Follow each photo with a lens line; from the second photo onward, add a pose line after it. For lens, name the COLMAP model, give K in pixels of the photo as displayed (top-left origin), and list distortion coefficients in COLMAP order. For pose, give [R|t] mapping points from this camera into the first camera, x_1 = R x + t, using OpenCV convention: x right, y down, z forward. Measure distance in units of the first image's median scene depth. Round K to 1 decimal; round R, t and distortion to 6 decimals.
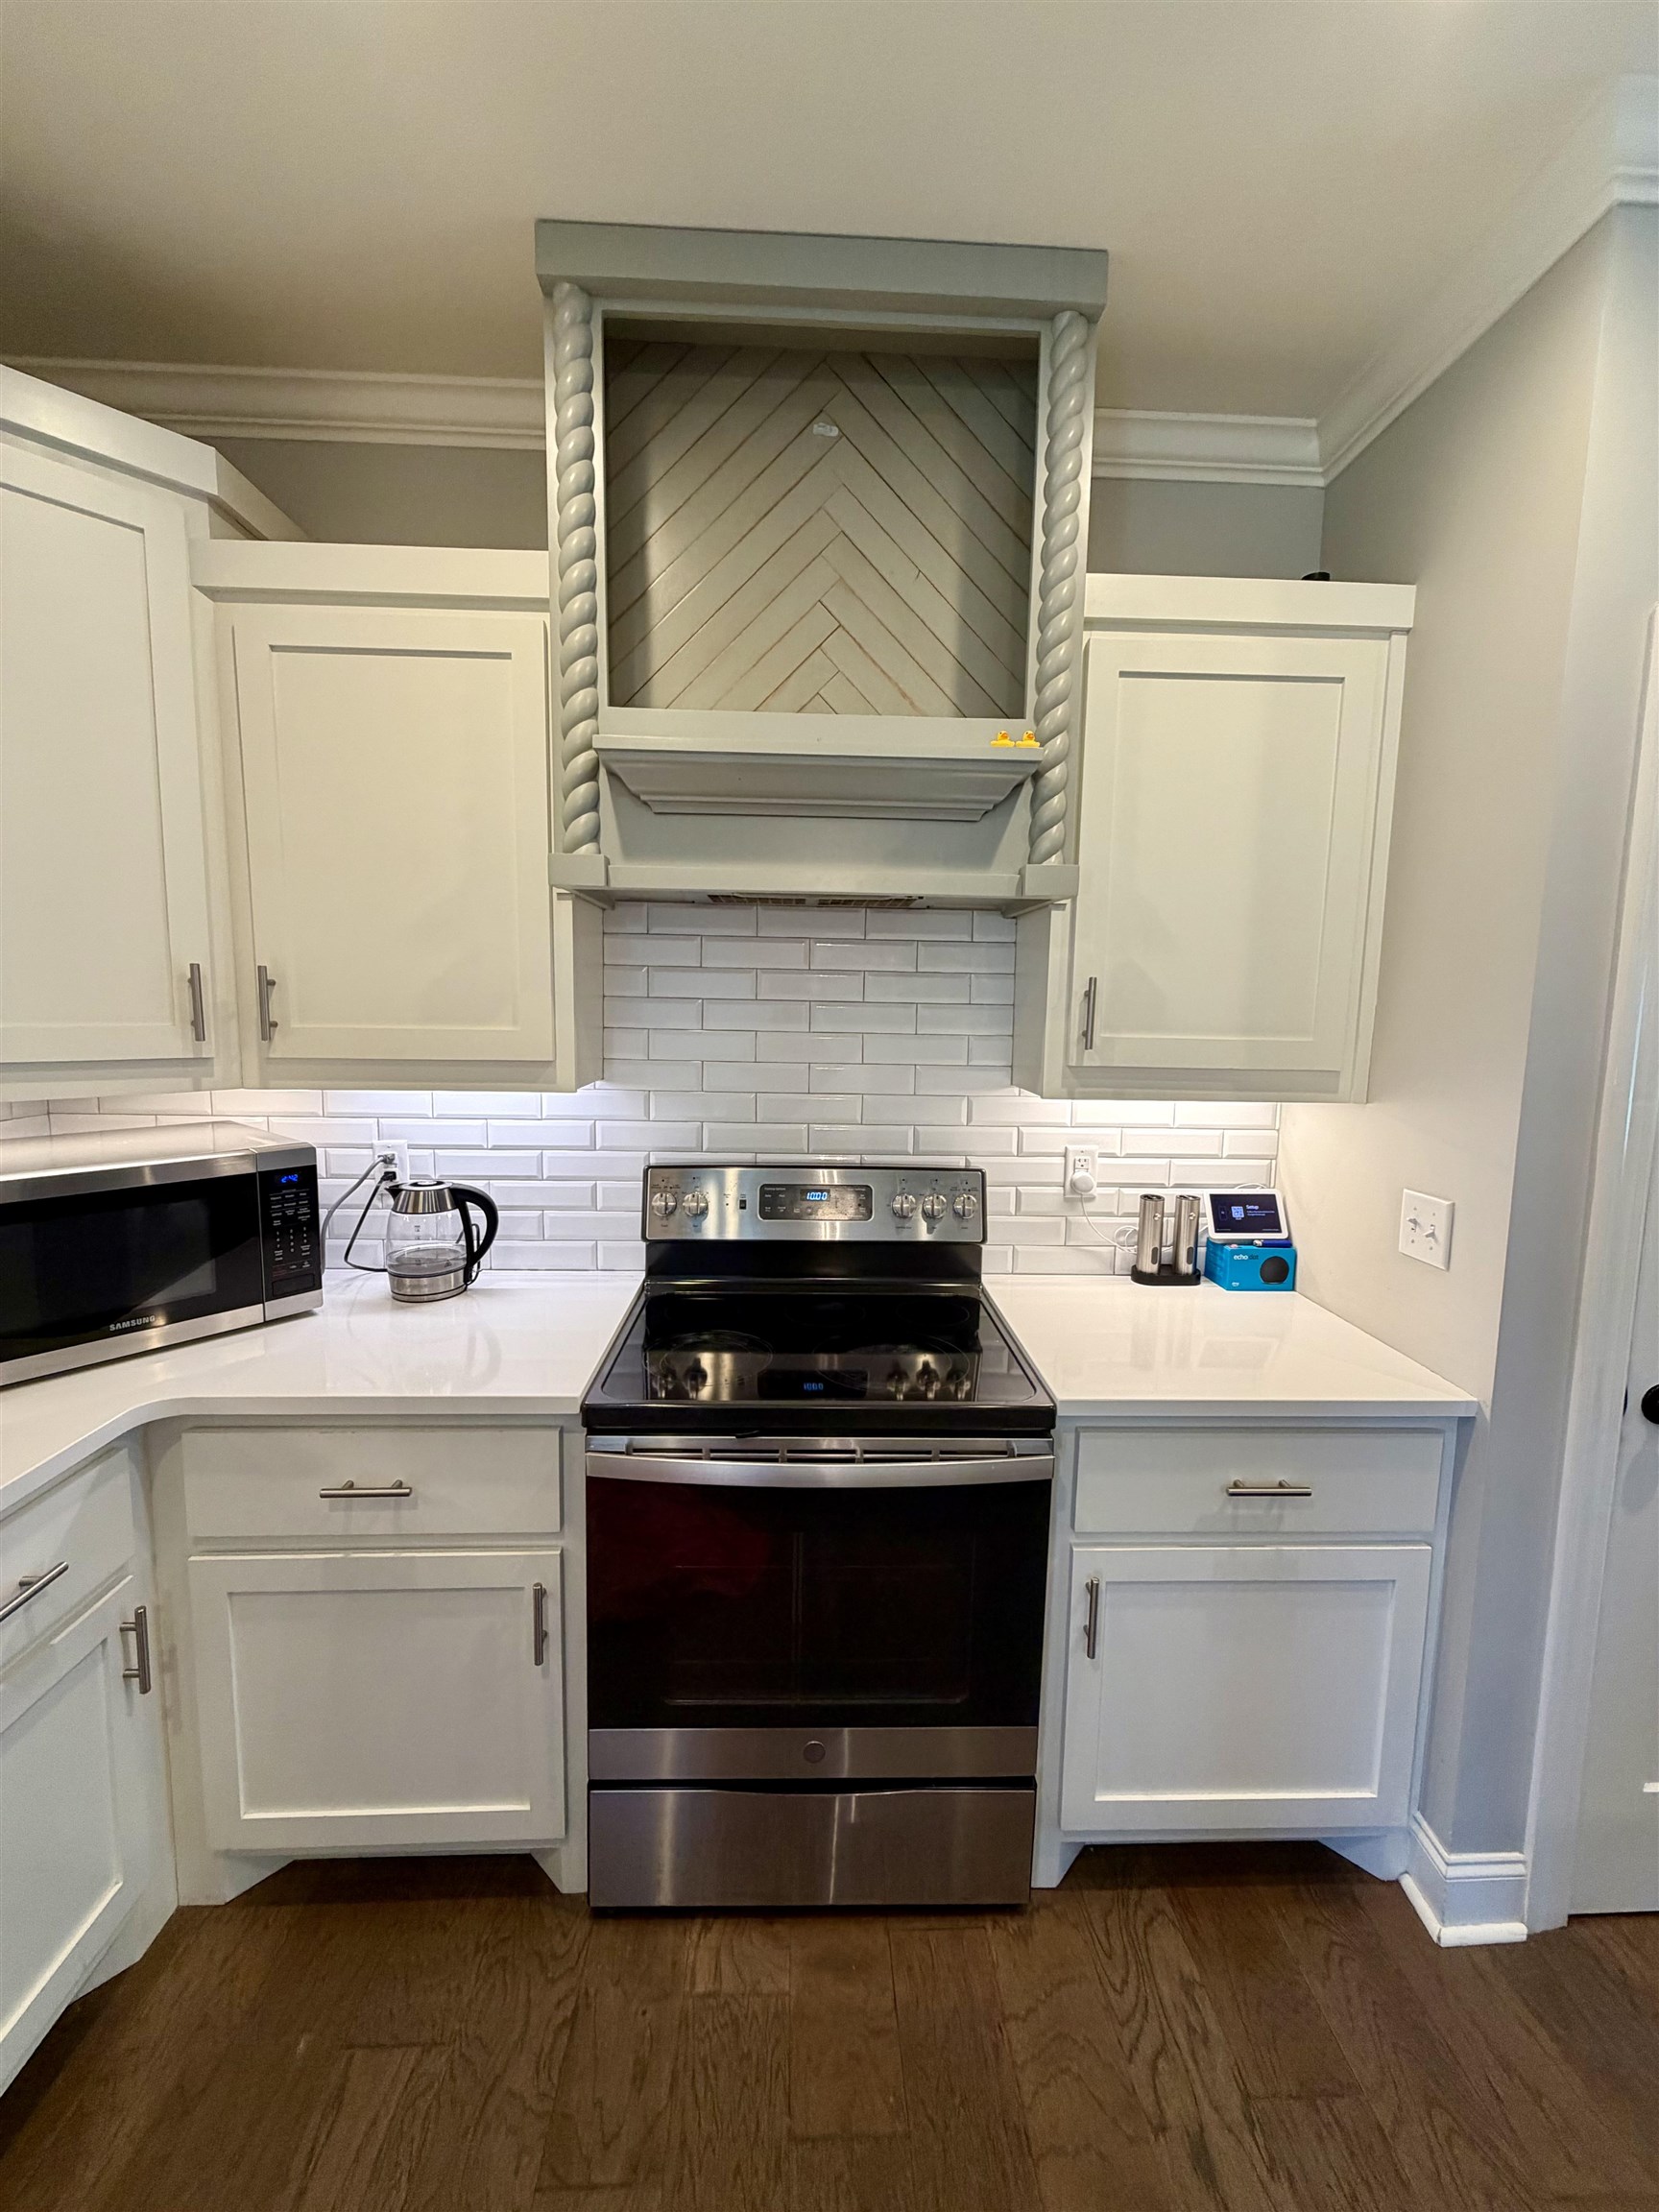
lens RADIAL K [[880.1, 0, 818.9], [0, 880.1, 1086.7], [0, 0, 1]] dist [-0.001177, 0.000153]
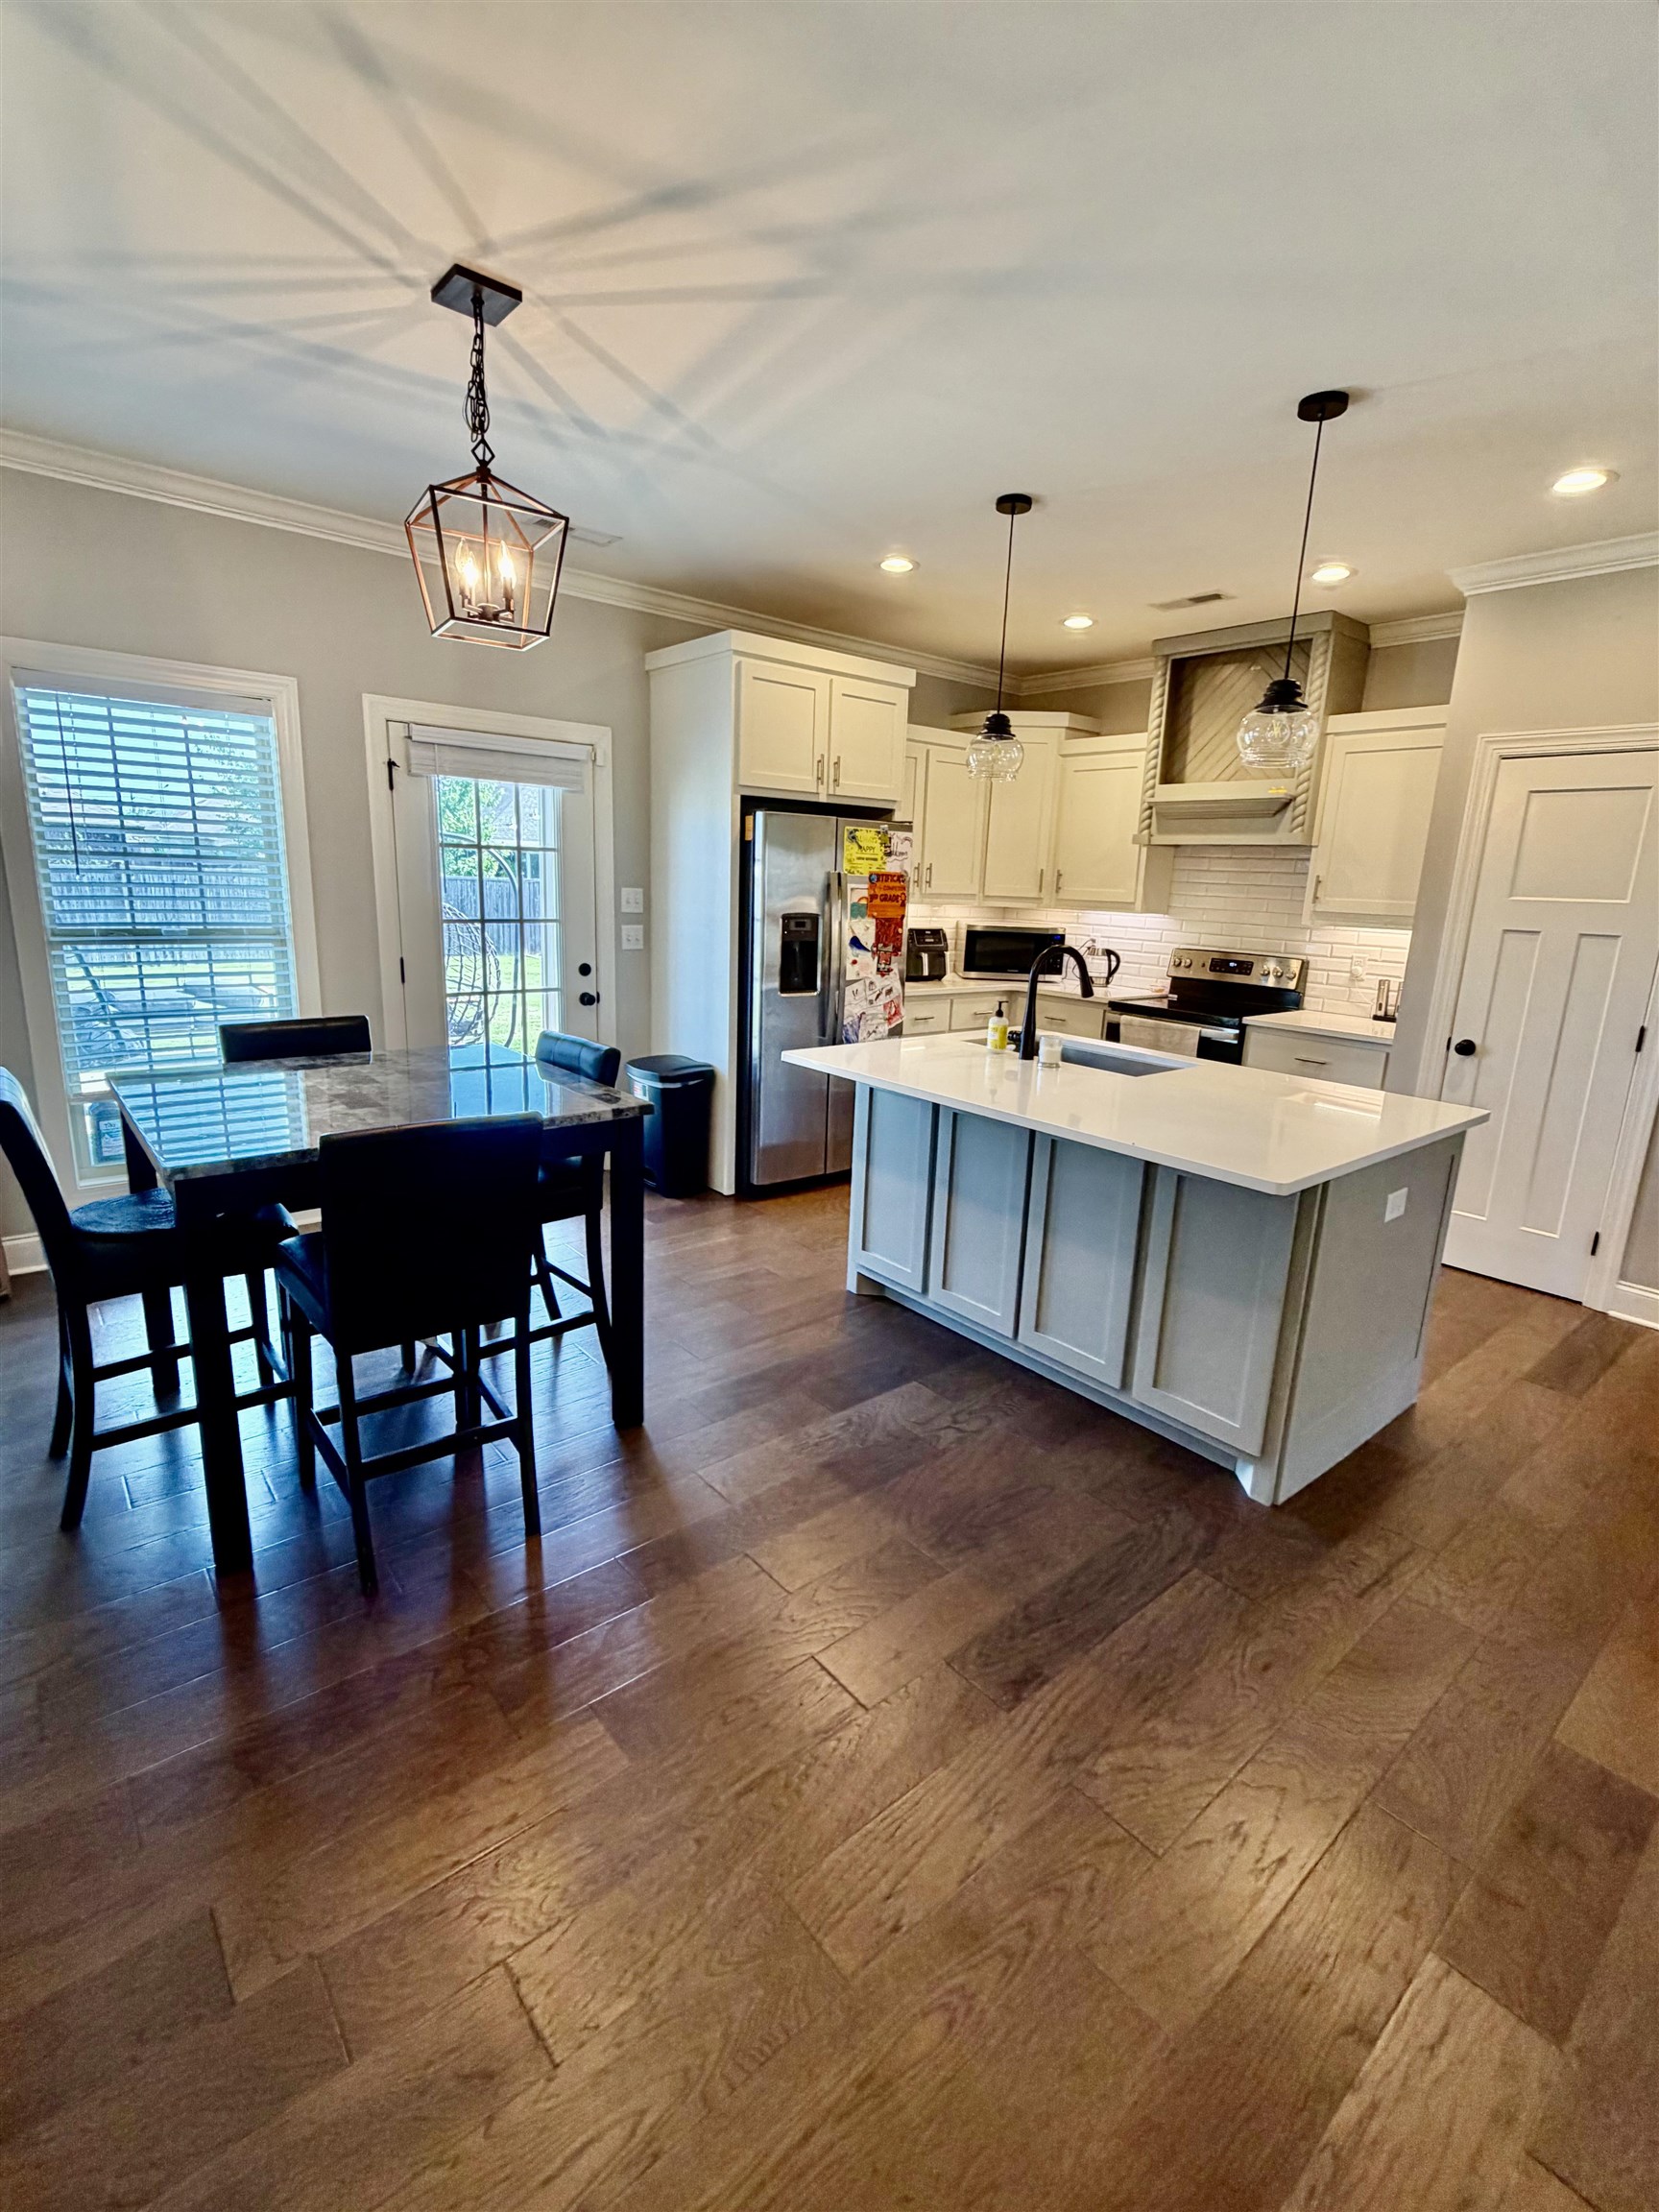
lens RADIAL K [[994.7, 0, 823.7], [0, 994.7, 1096.8], [0, 0, 1]] dist [0.002664, 0.000385]
pose [[0.613307, 0.178959, -0.769304, 1.817806], [-0.106664, 0.983837, 0.143829, 0.253876], [0.782609, -0.006154, 0.622483, -1.982058]]
